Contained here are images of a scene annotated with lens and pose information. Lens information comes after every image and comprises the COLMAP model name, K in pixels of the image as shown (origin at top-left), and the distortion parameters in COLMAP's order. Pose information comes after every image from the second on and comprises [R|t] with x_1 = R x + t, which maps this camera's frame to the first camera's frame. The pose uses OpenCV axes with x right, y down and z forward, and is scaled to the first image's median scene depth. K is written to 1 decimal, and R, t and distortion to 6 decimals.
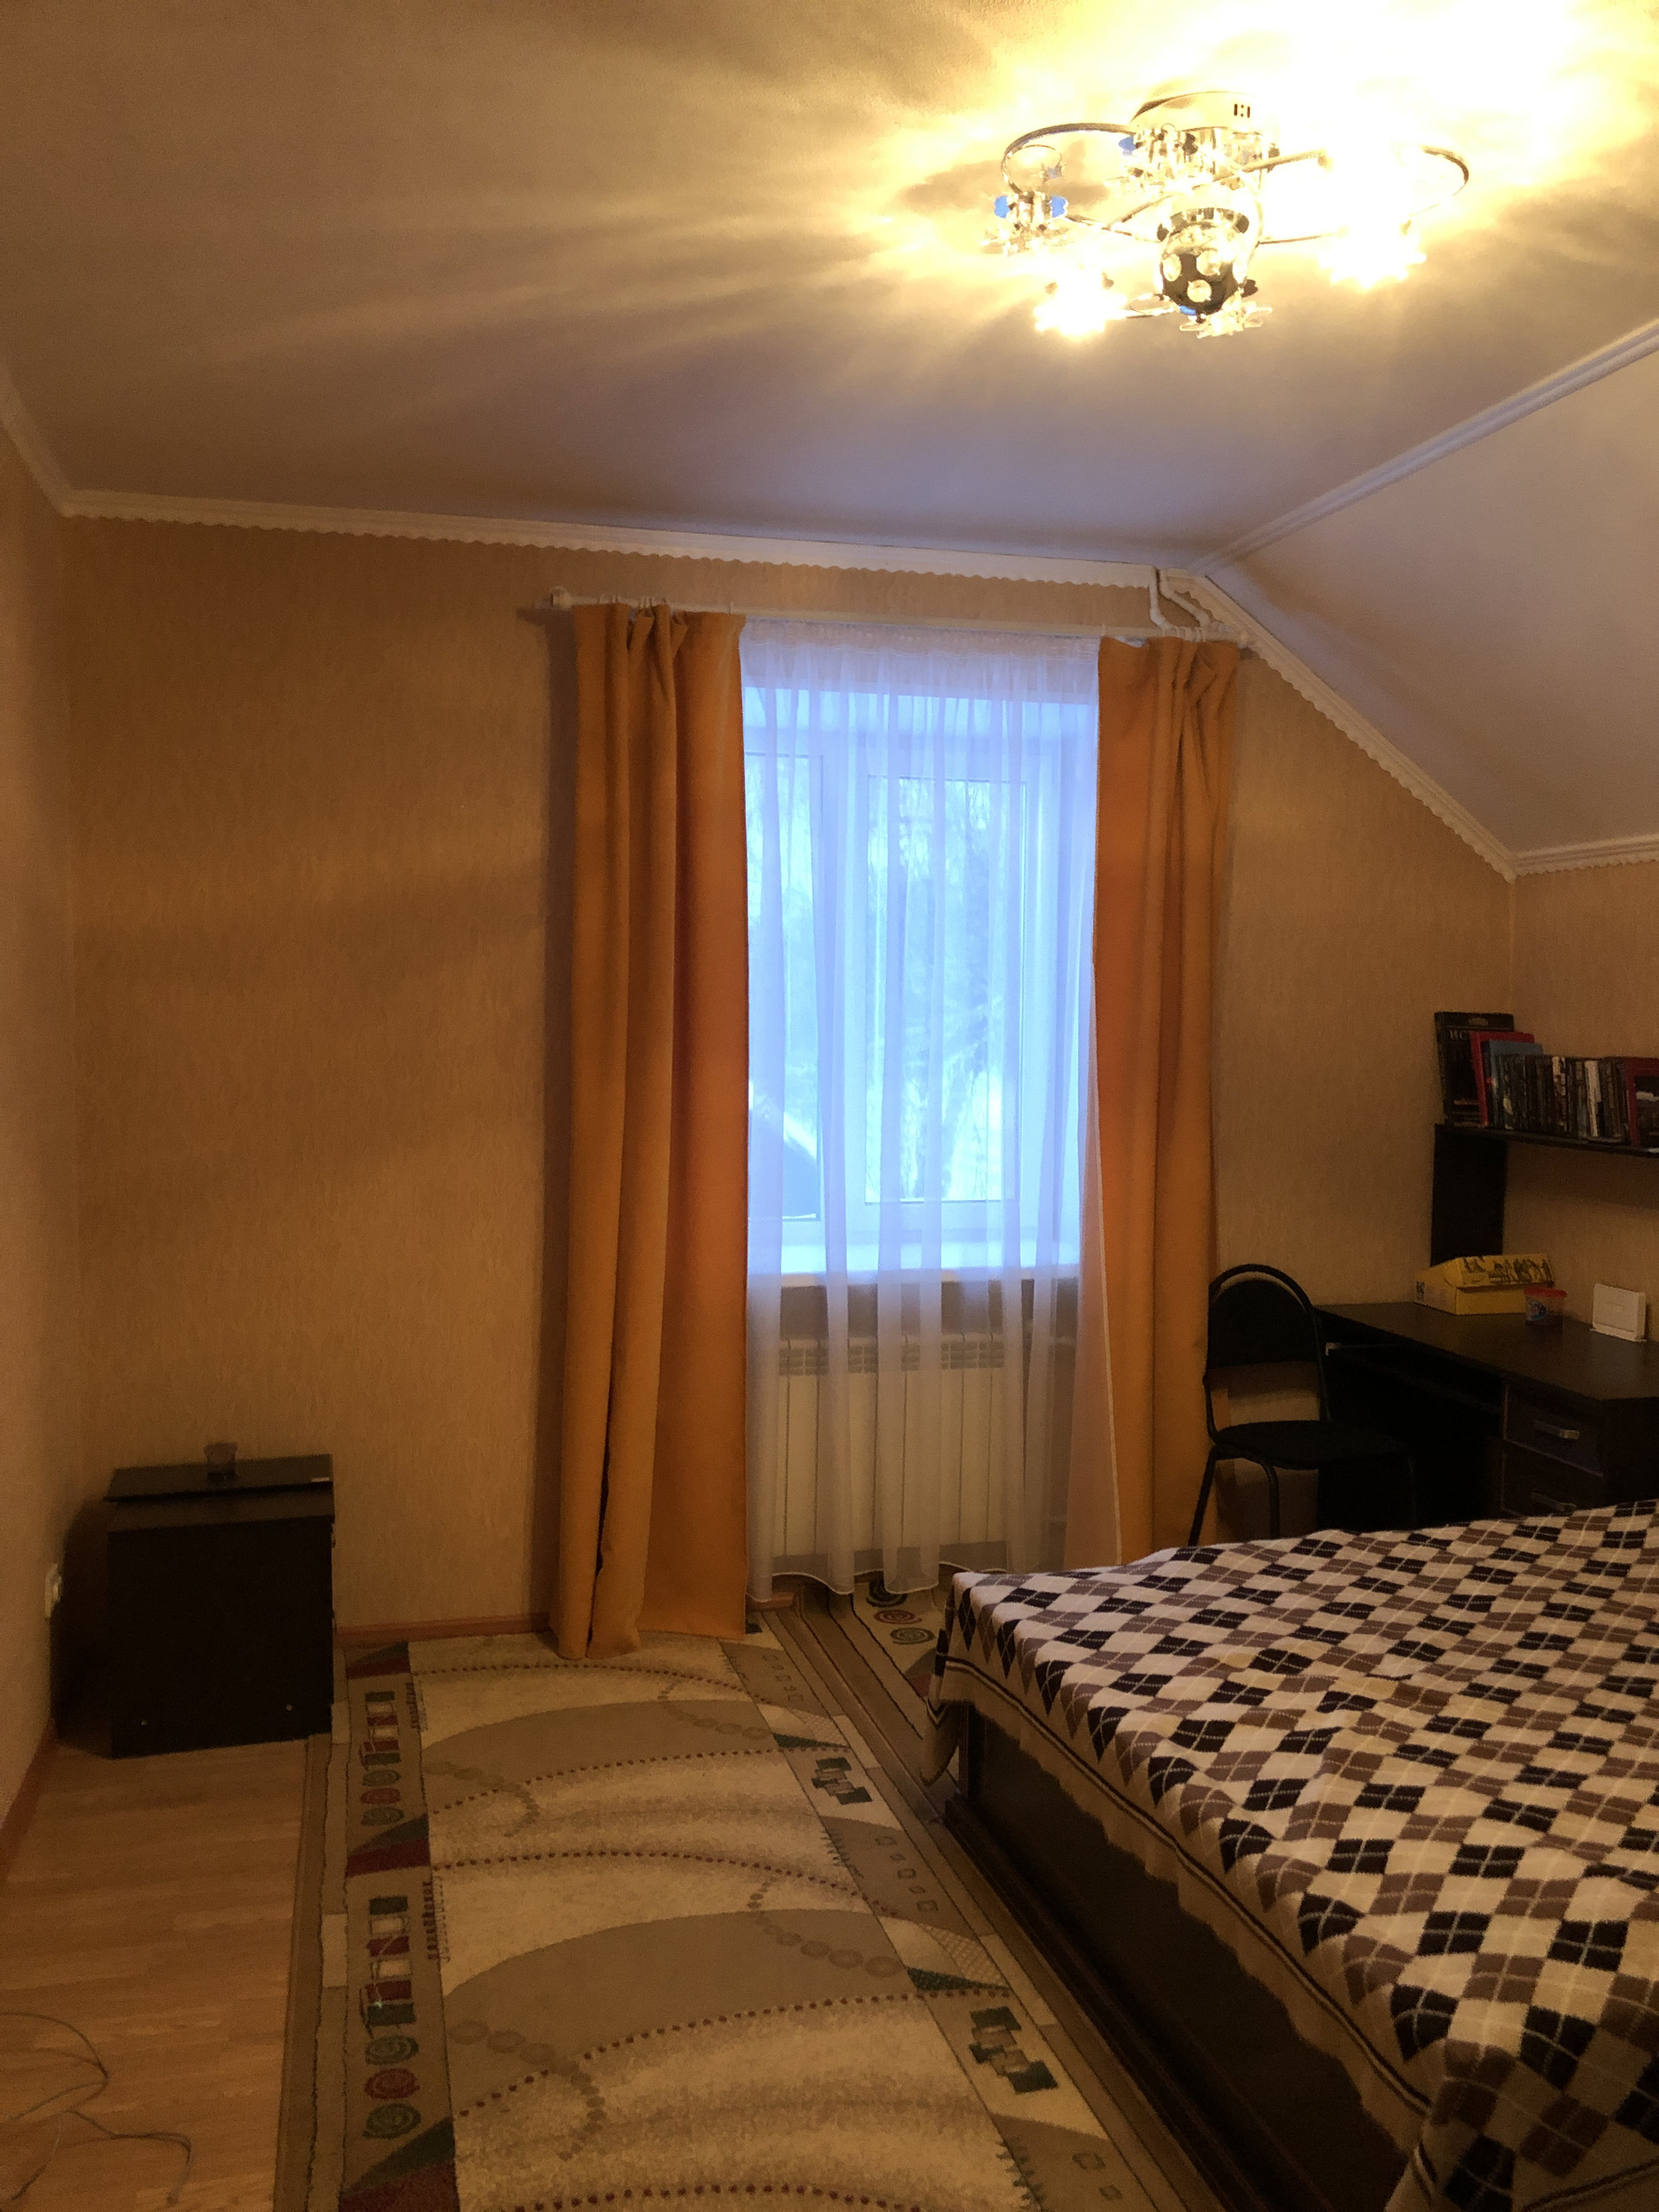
lens RADIAL K [[1820.4, 0, 816.3], [0, 1820.4, 1088.6], [0, 0, 1]] dist [0.019931, -0.008696]
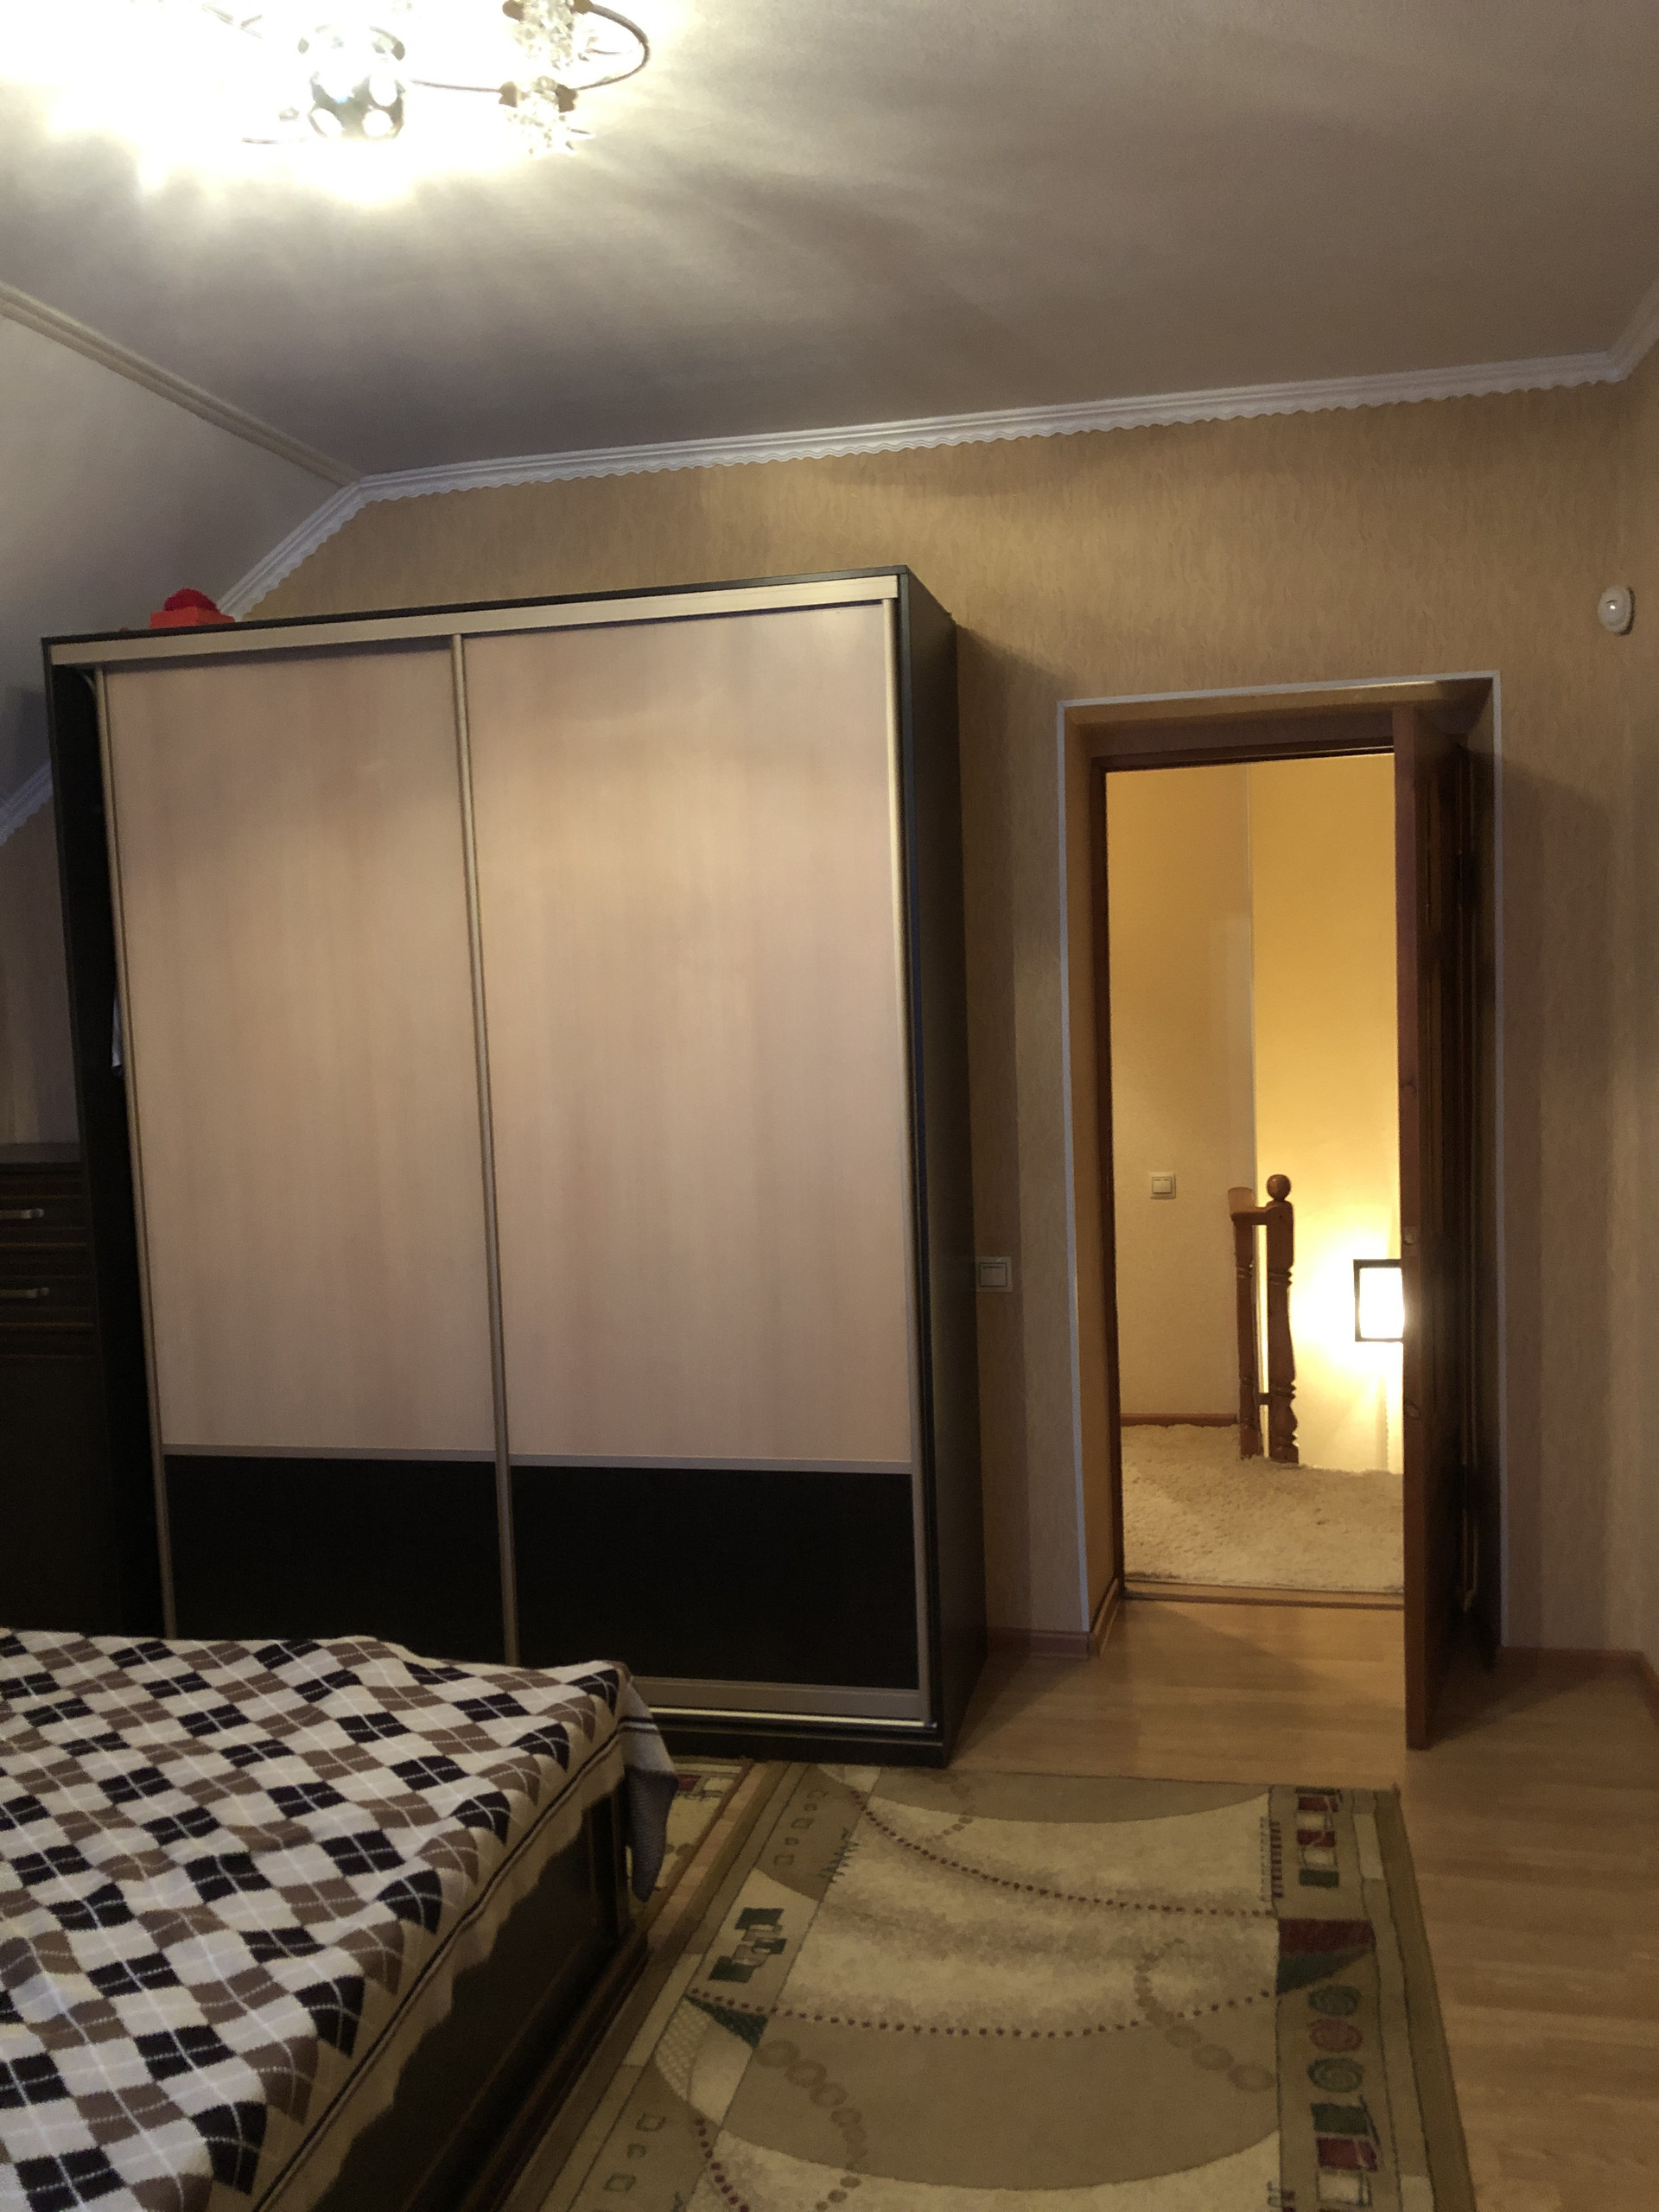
lens RADIAL K [[1820.4, 0, 816.3], [0, 1820.4, 1088.6], [0, 0, 1]] dist [0.019931, -0.008696]
pose [[-0.891950, 0.071549, 0.446437, -0.417191], [0.113145, 0.991305, 0.067182, -0.039319], [-0.437748, 0.110435, -0.892290, 1.763592]]
